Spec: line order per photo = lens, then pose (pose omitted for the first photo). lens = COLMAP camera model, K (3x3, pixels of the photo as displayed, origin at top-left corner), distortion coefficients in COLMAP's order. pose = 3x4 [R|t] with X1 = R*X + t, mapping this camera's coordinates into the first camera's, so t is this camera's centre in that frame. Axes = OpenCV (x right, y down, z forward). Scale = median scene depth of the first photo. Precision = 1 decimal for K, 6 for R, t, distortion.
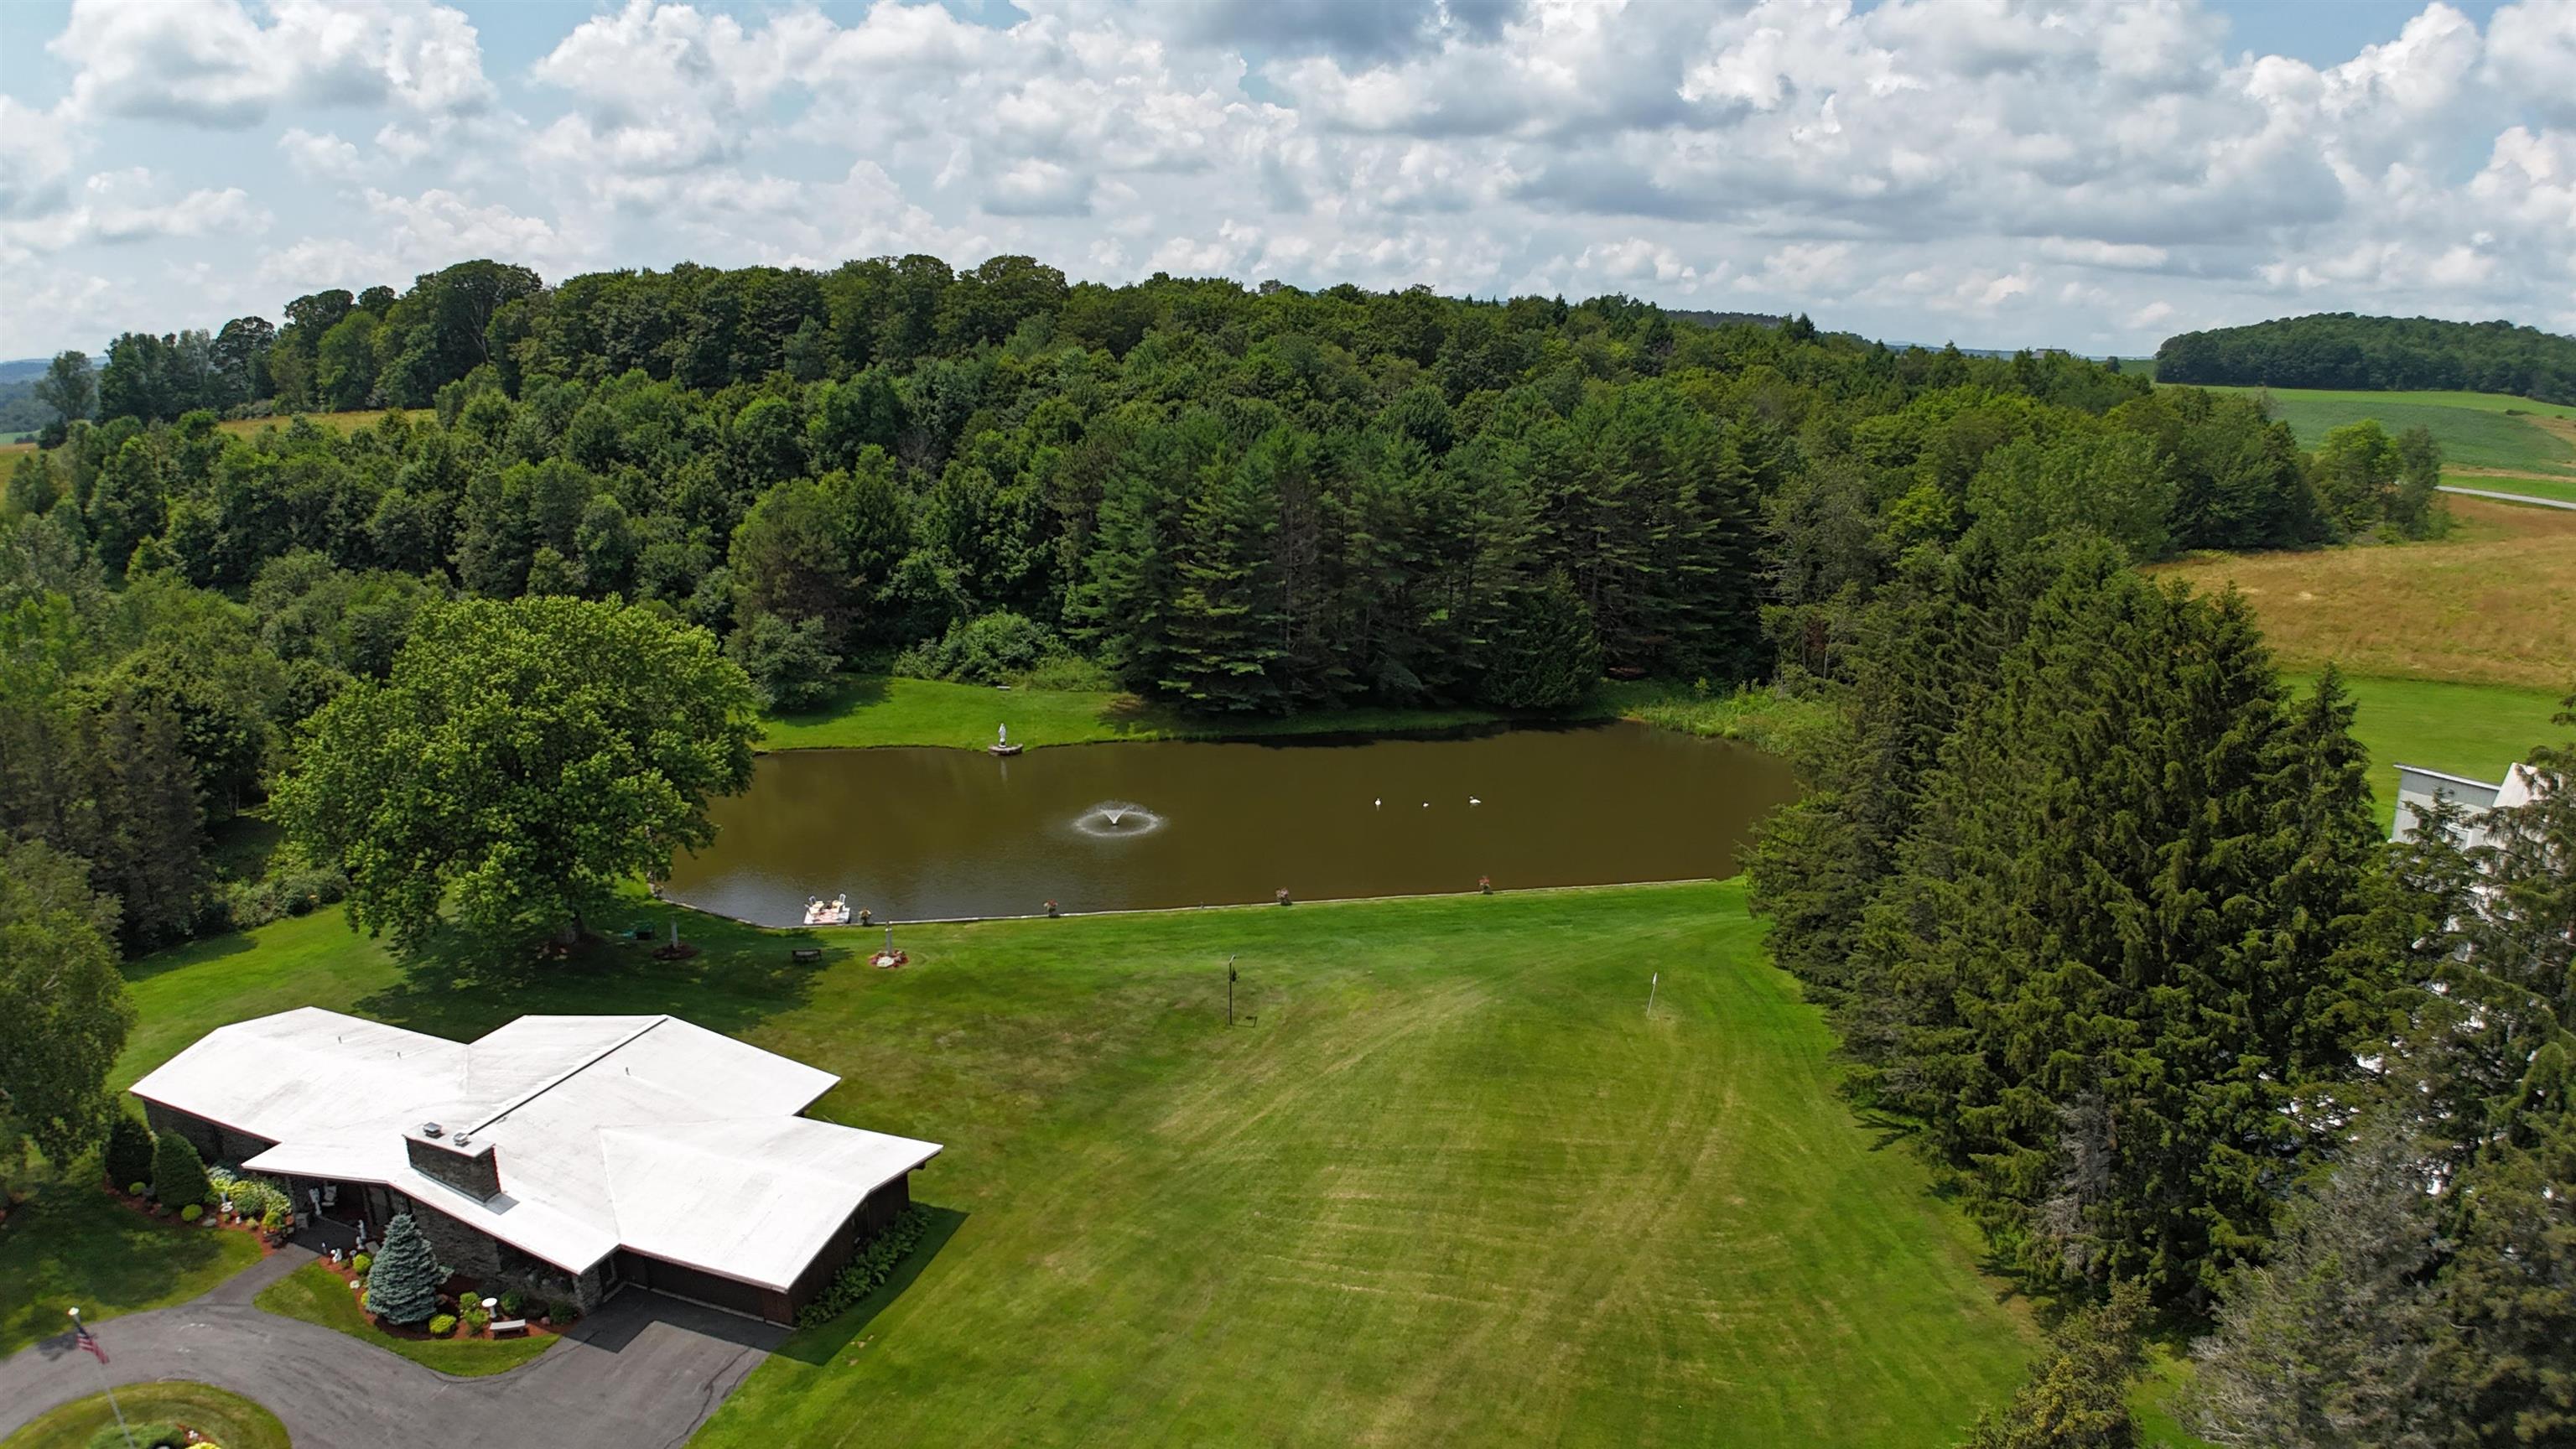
lens RADIAL K [[1529.6, 0, 1288.0], [0, 1529.6, 724.5], [0, 0, 1]] dist [-0.162629, 0.003603]
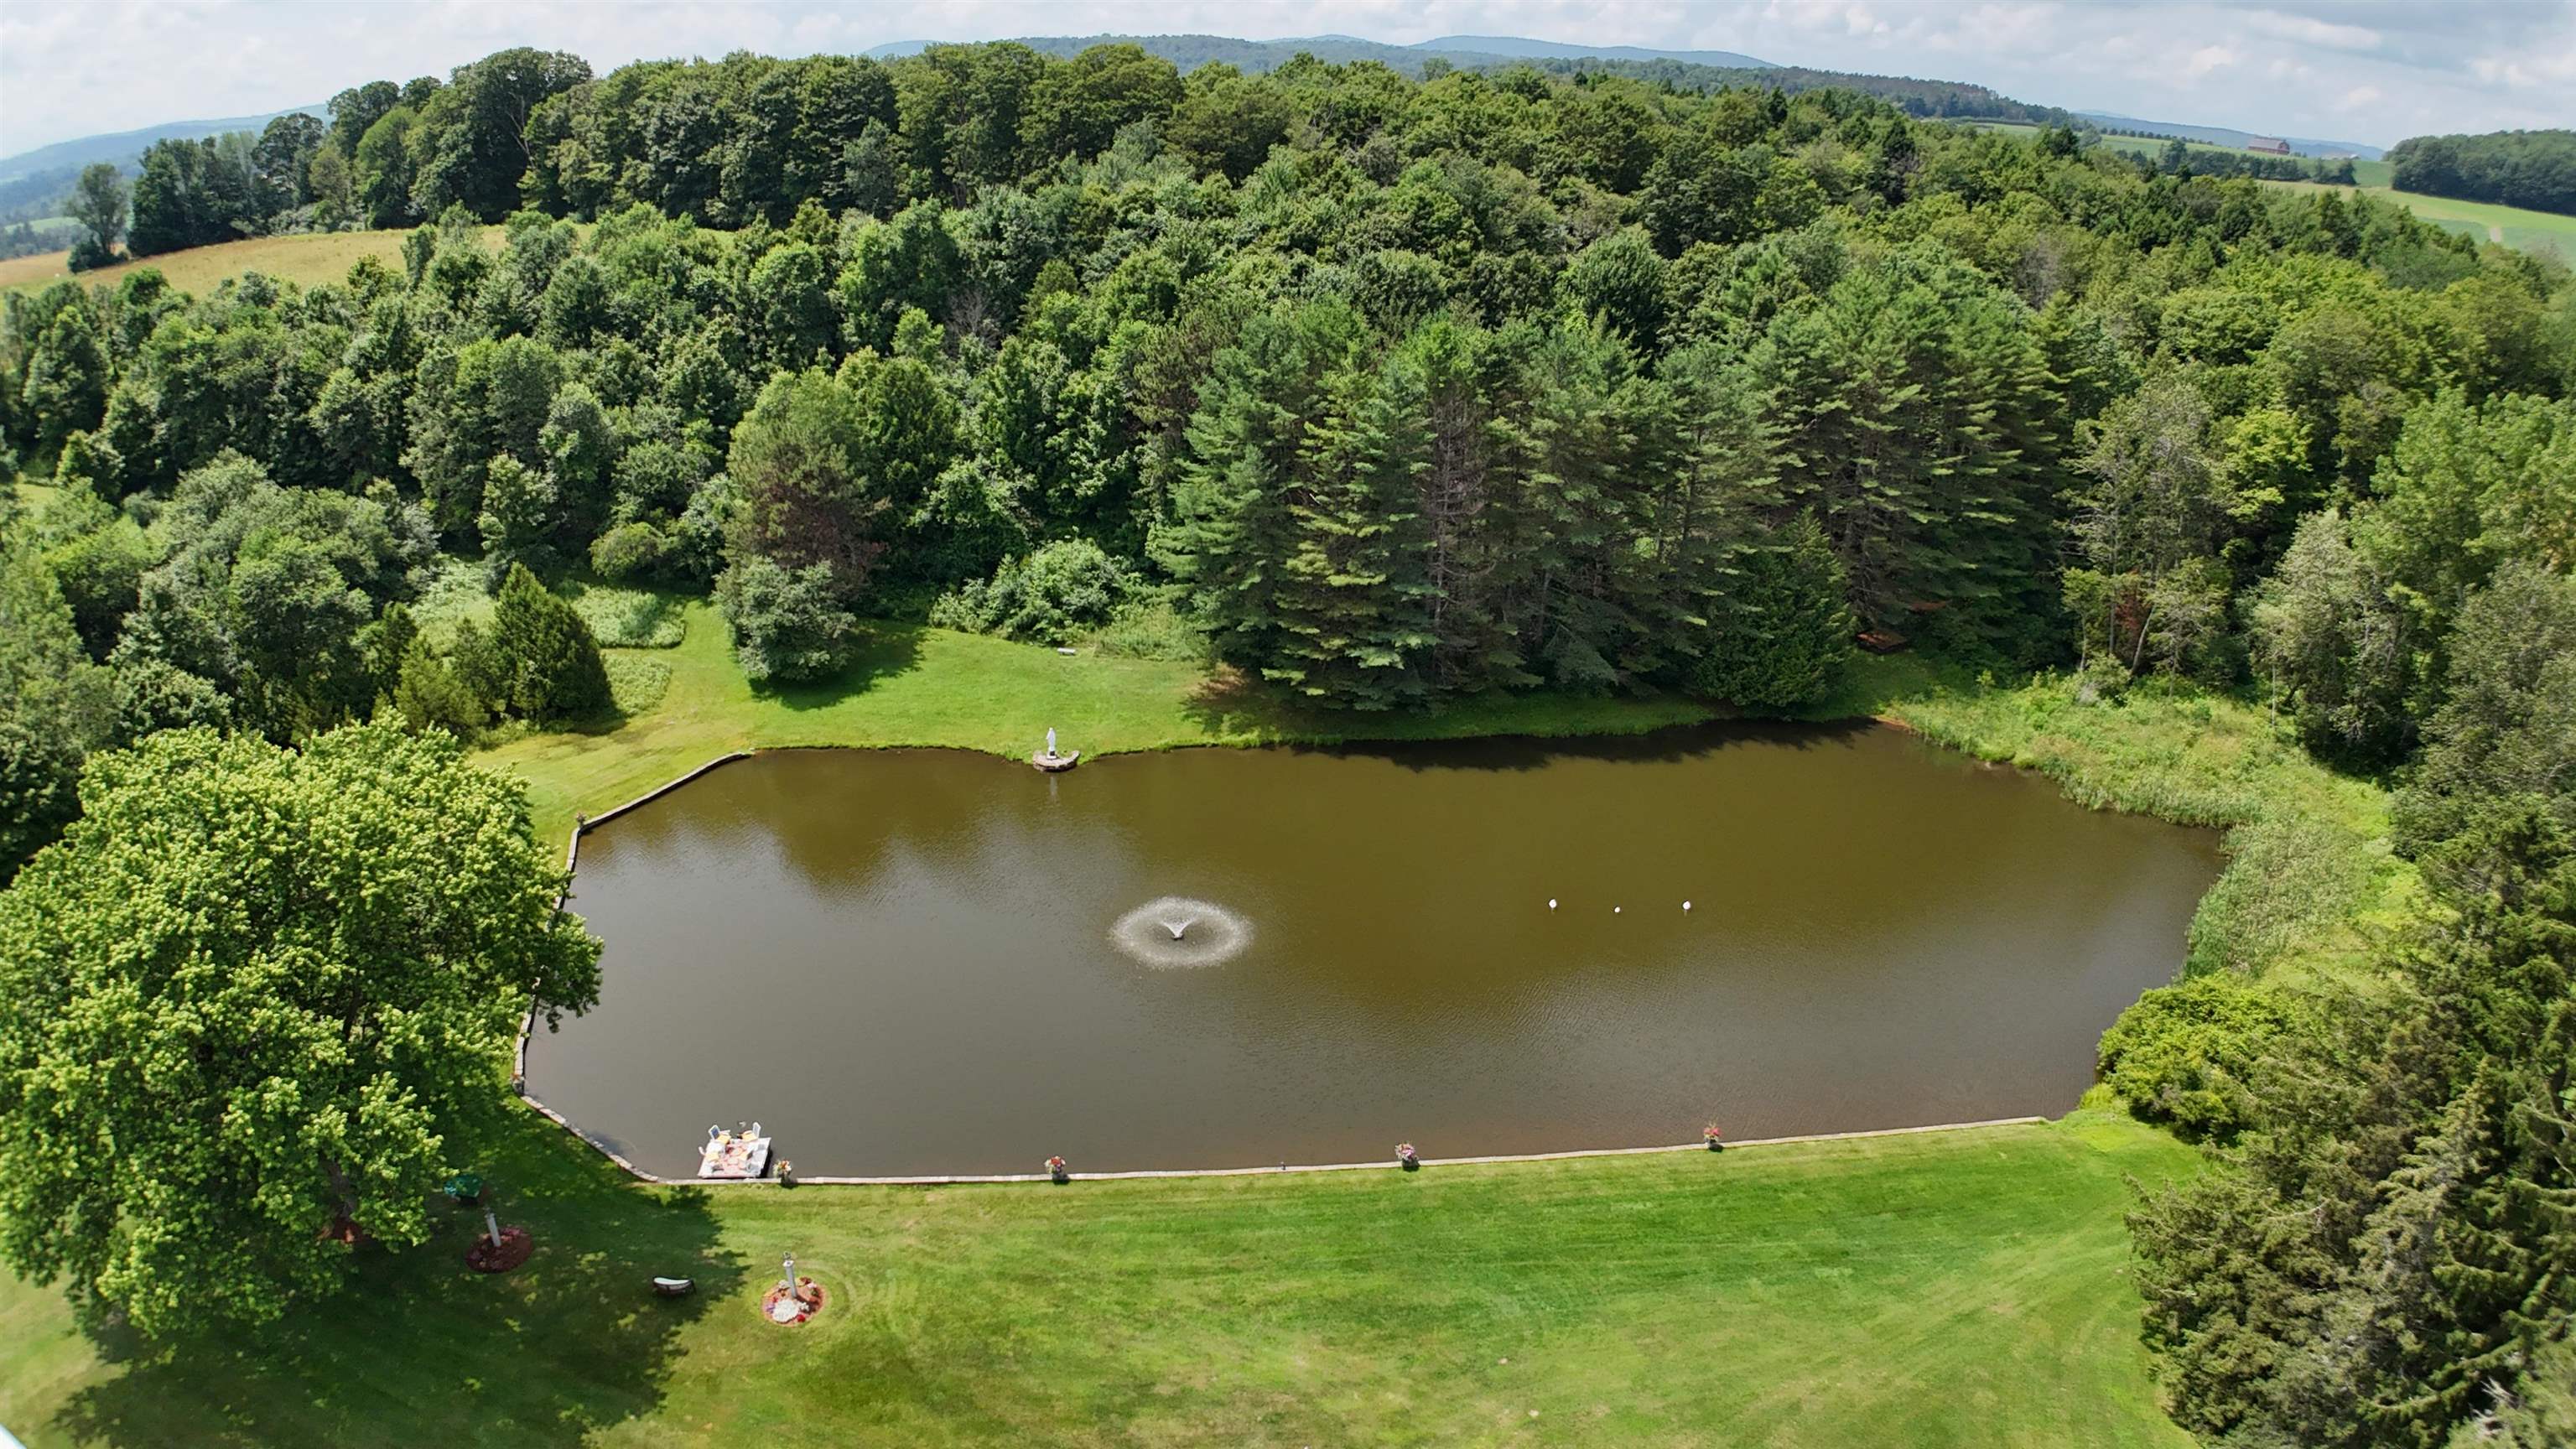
lens RADIAL K [[1534.6, 0, 1290.6], [0, 1534.6, 716.3], [0, 0, 1]] dist [-0.167672, 0.014673]
pose [[0.994830, 0.038518, -0.093965, 0.000434], [-0.023970, 0.988196, 0.151309, -0.105122], [0.098684, -0.148274, 0.984010, 0.229537]]
